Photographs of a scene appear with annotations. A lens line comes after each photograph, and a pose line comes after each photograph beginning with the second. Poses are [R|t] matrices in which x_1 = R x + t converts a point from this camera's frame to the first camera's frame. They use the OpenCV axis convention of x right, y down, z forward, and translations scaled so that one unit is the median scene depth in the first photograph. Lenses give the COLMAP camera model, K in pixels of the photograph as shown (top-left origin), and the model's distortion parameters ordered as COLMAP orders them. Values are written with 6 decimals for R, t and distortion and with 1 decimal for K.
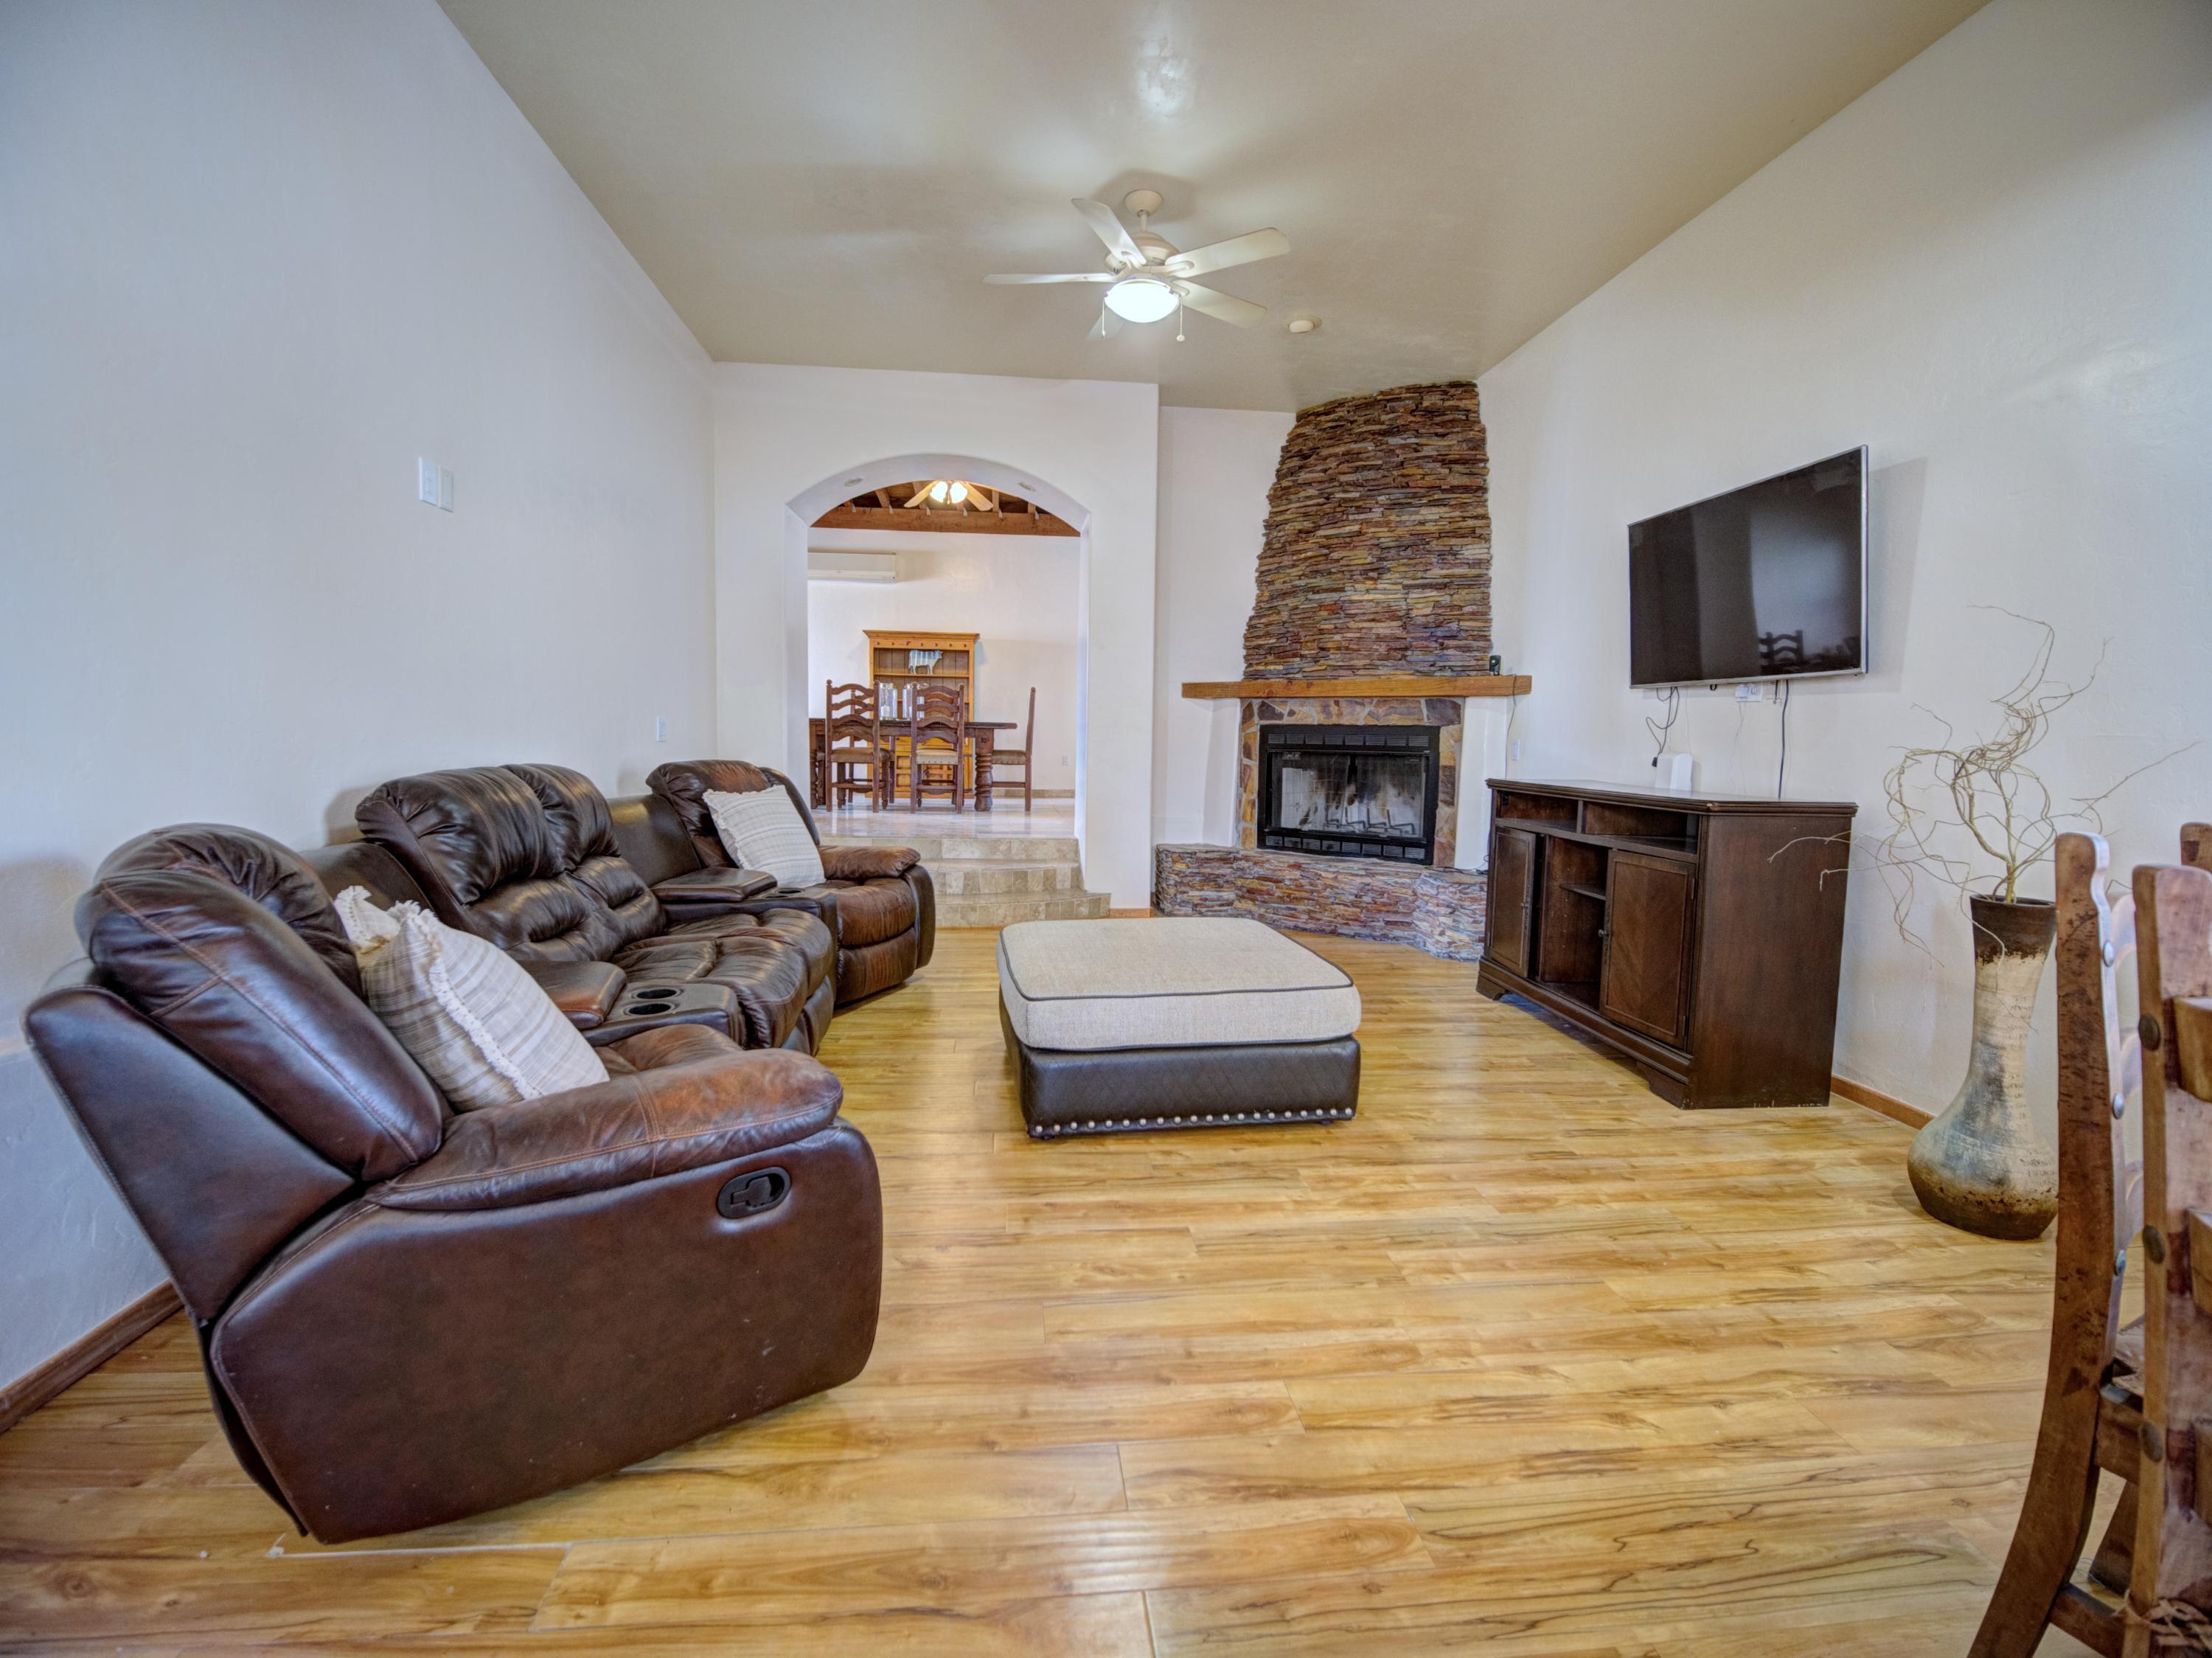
lens RADIAL K [[987.4, 0, 1104.2], [0, 987.4, 814.9], [0, 0, 1]] dist [-0.018728, -0.000491]
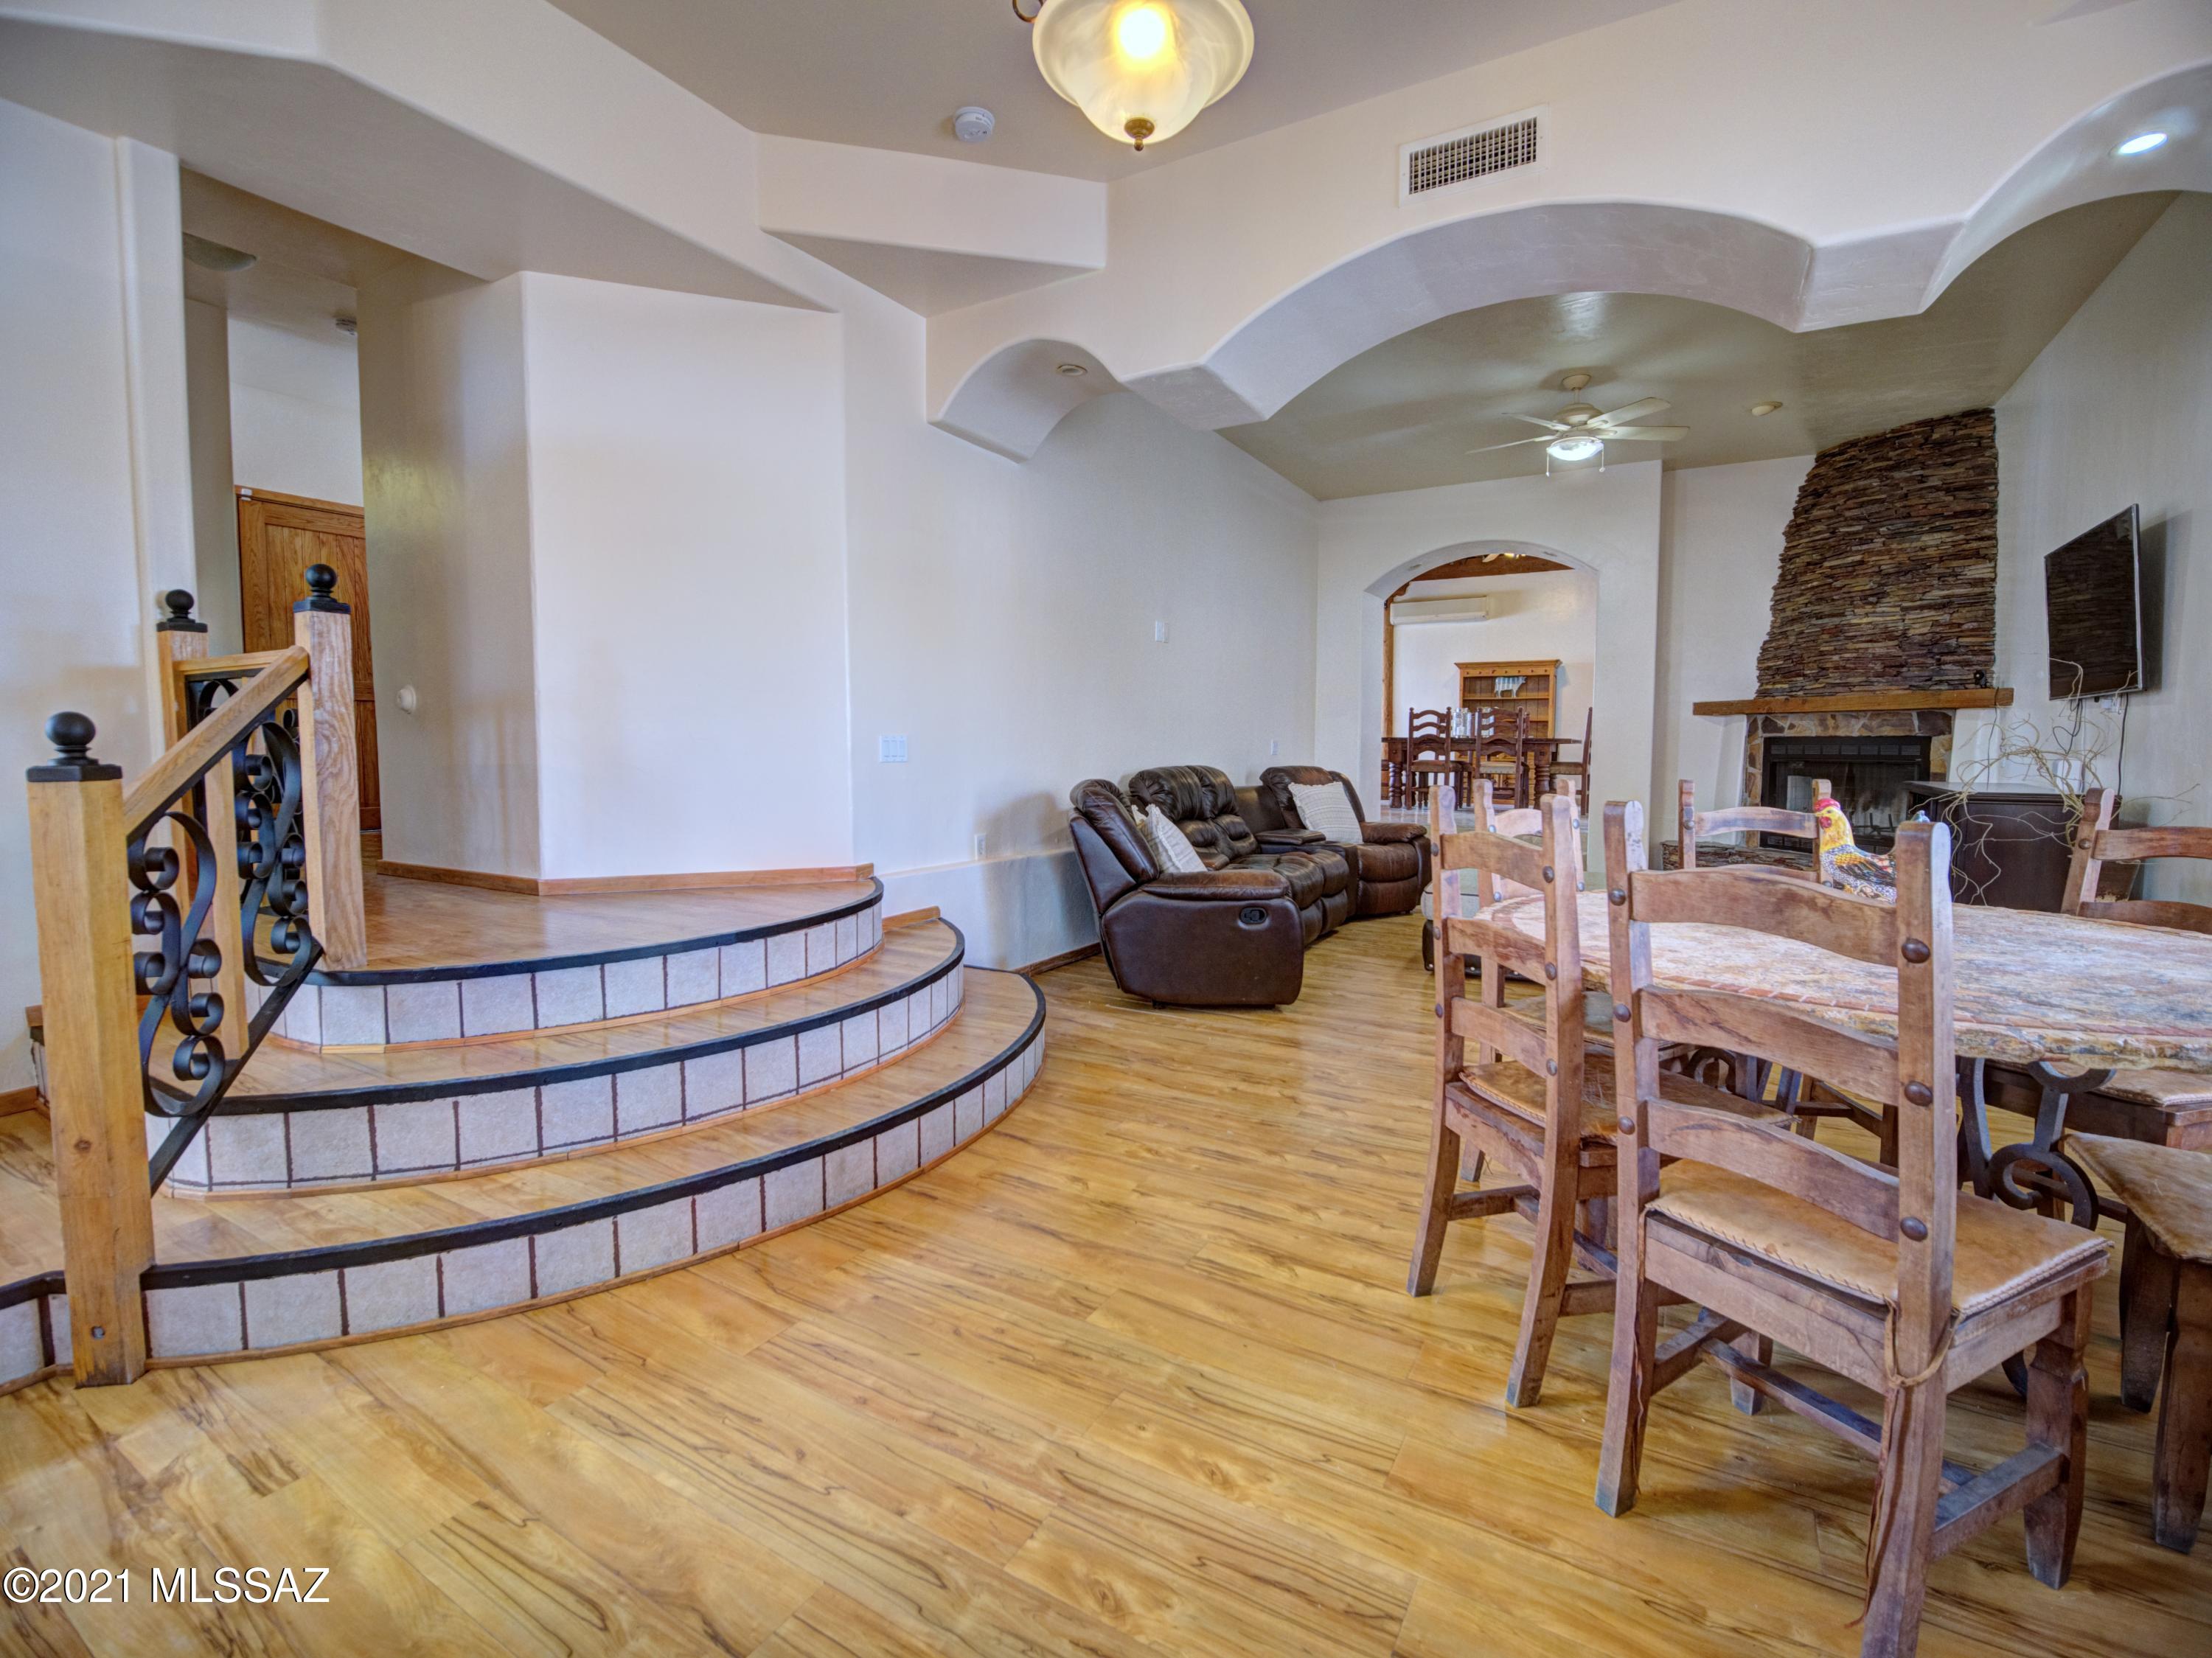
lens RADIAL K [[978.2, 0, 1113.7], [0, 978.2, 812.9], [0, 0, 1]] dist [0.000593, -0.014243]
pose [[0.806357, 0.027970, -0.590767, 0.241988], [-0.039198, 0.999212, -0.006196, 0.034242], [0.590128, 0.028153, 0.806818, -0.373315]]
